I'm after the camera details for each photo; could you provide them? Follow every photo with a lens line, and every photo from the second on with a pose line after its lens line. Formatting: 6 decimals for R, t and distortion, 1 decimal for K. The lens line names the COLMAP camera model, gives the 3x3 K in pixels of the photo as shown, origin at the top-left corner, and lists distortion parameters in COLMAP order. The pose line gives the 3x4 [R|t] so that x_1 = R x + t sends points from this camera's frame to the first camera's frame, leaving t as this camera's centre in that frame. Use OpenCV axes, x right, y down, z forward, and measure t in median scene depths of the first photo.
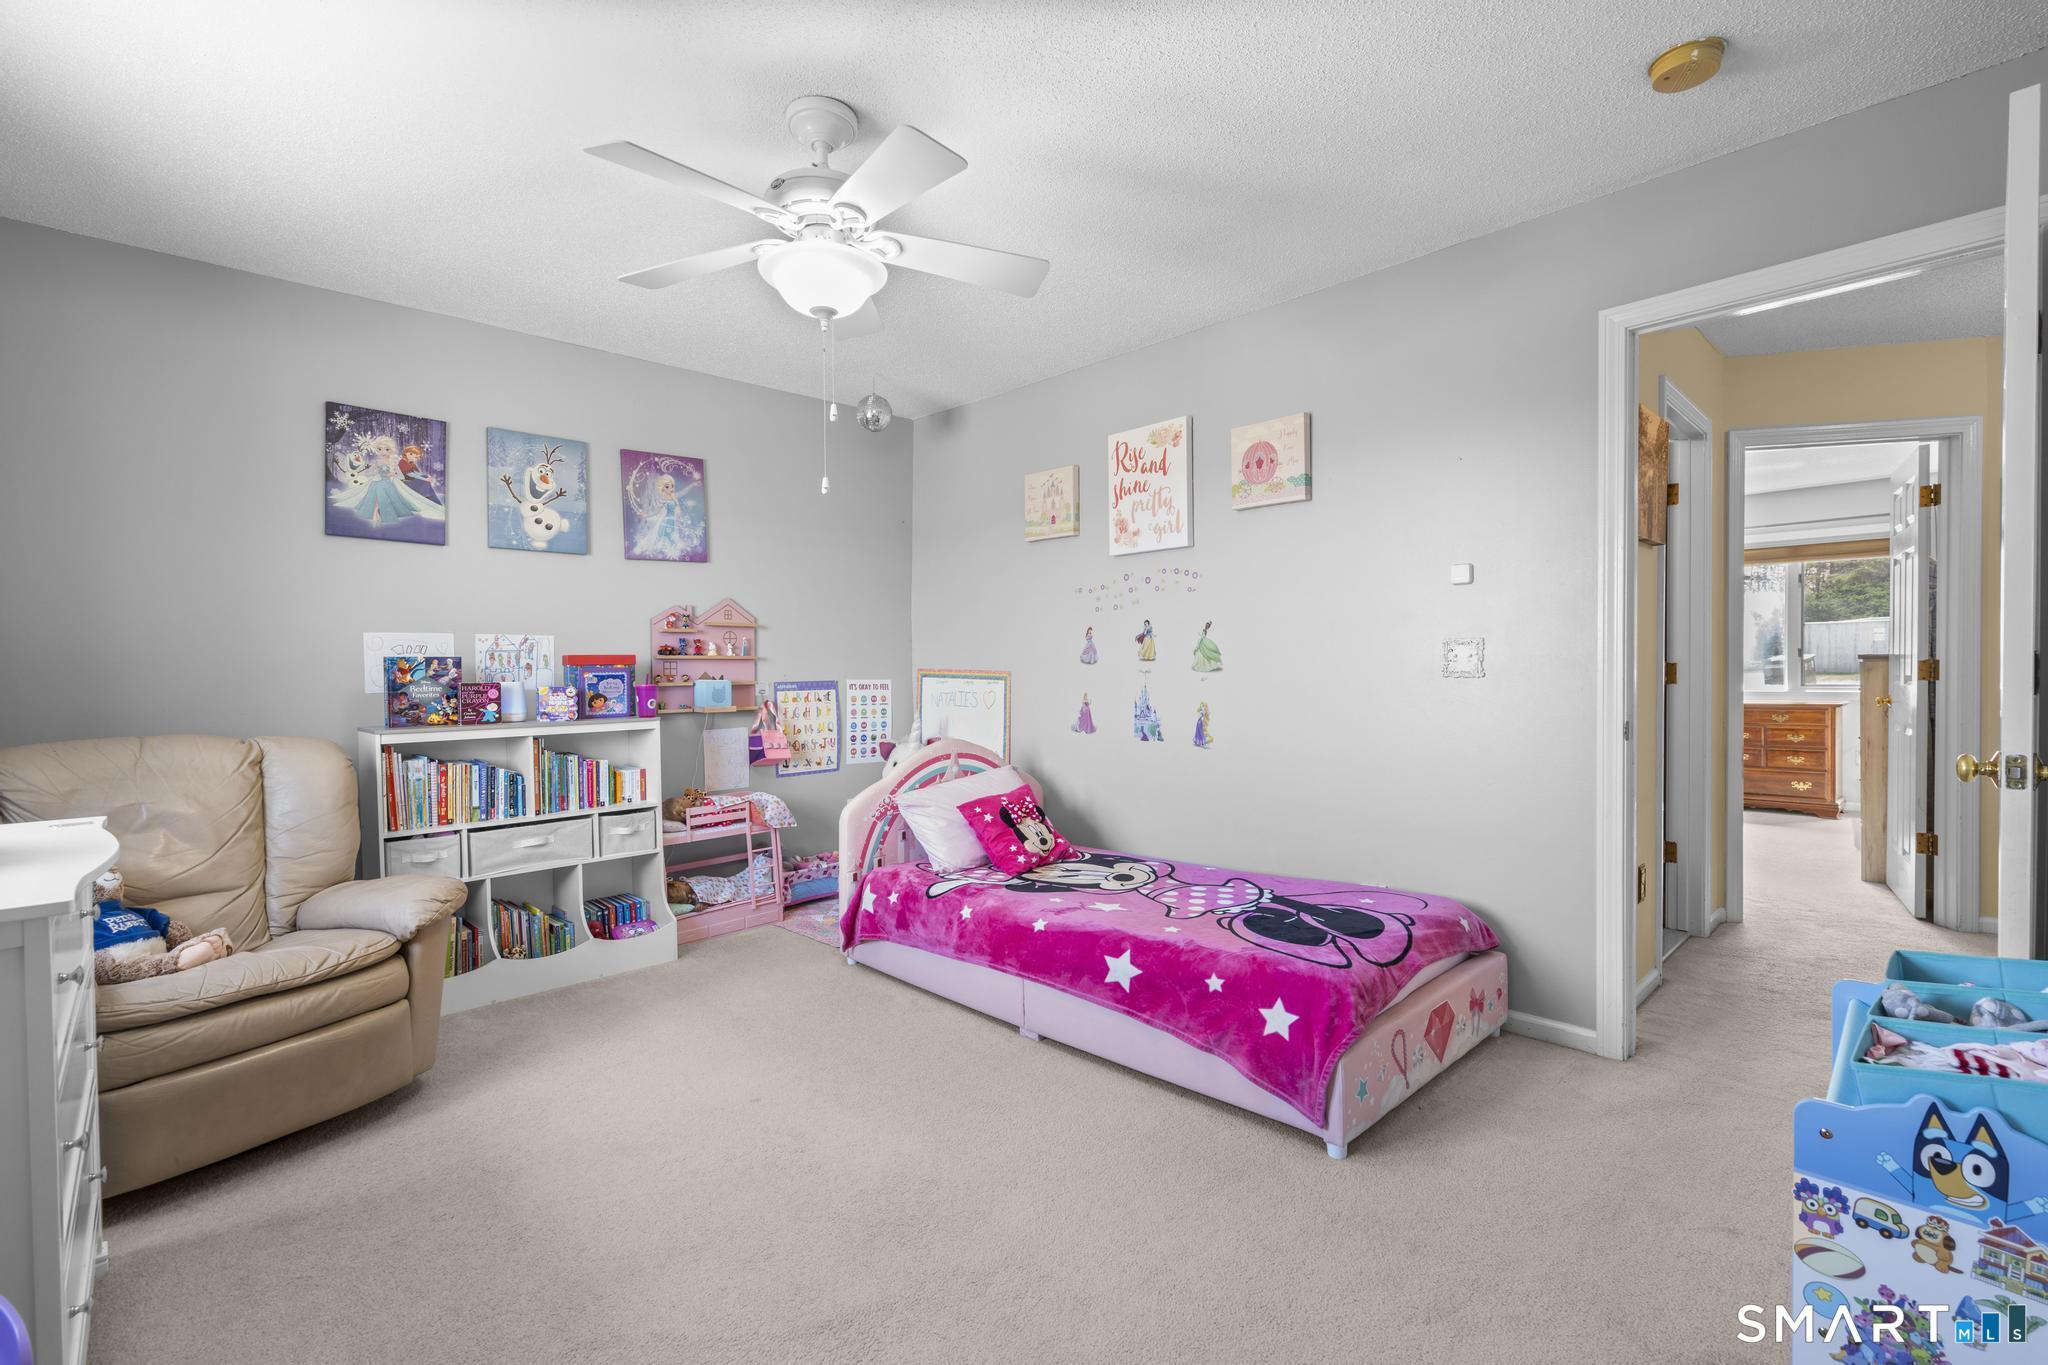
lens RADIAL K [[915.5, 0, 1020.2], [0, 915.5, 682.8], [0, 0, 1]] dist [-0.015483, 0.008786]
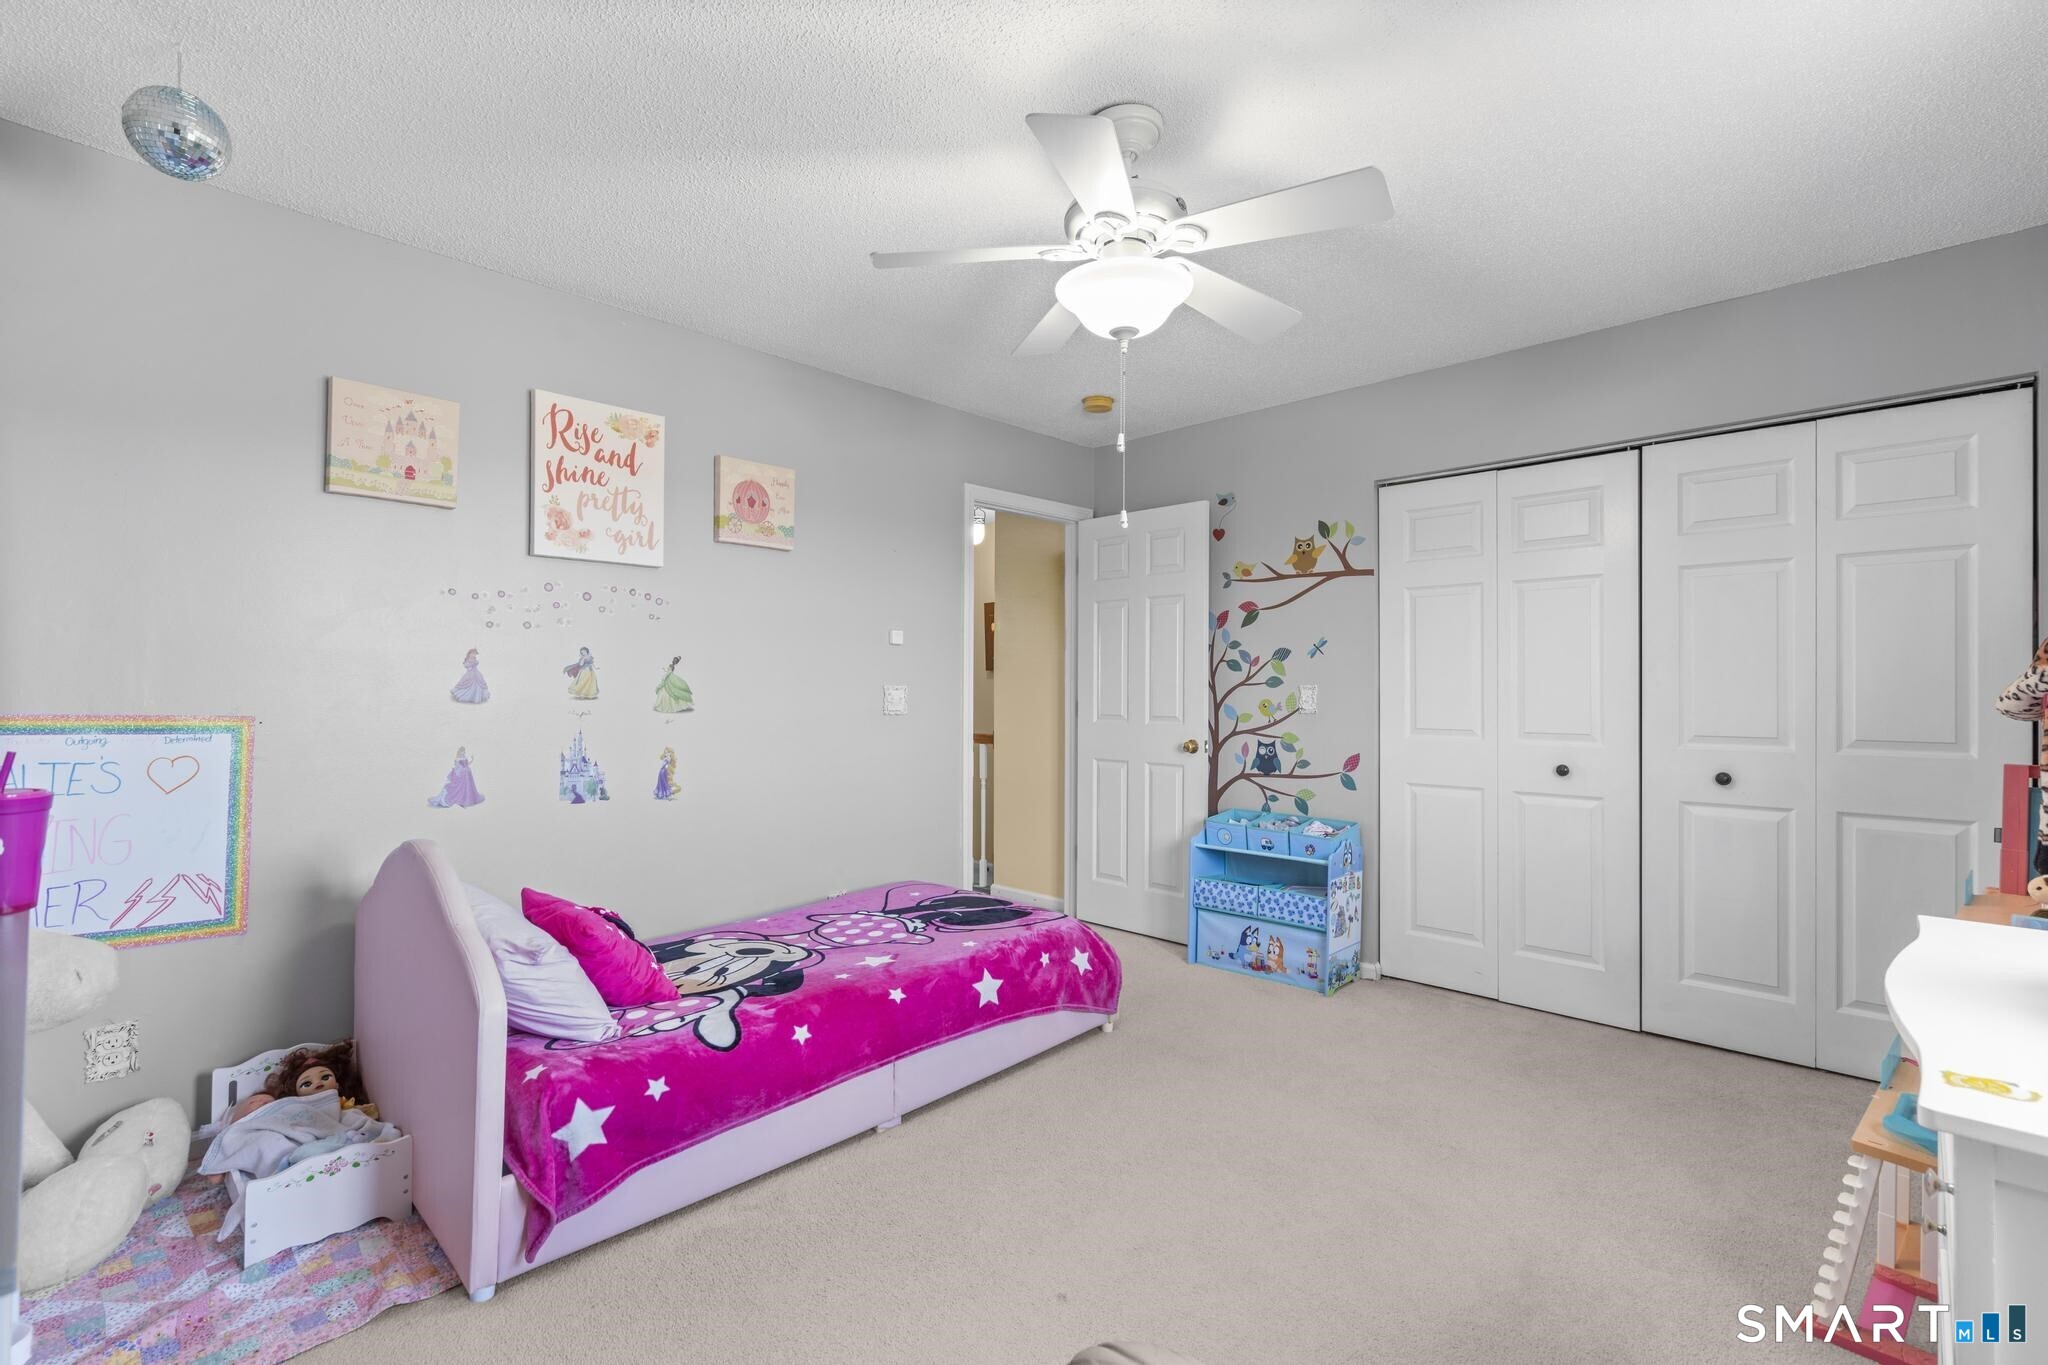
lens RADIAL K [[915.5, 0, 1020.2], [0, 915.5, 682.8], [0, 0, 1]] dist [-0.015483, 0.008786]
pose [[-0.040294, 0.017557, 0.999034, -0.677471], [0.012029, 0.999782, -0.017085, -0.021494], [-0.999115, 0.011329, -0.040496, 0.688339]]
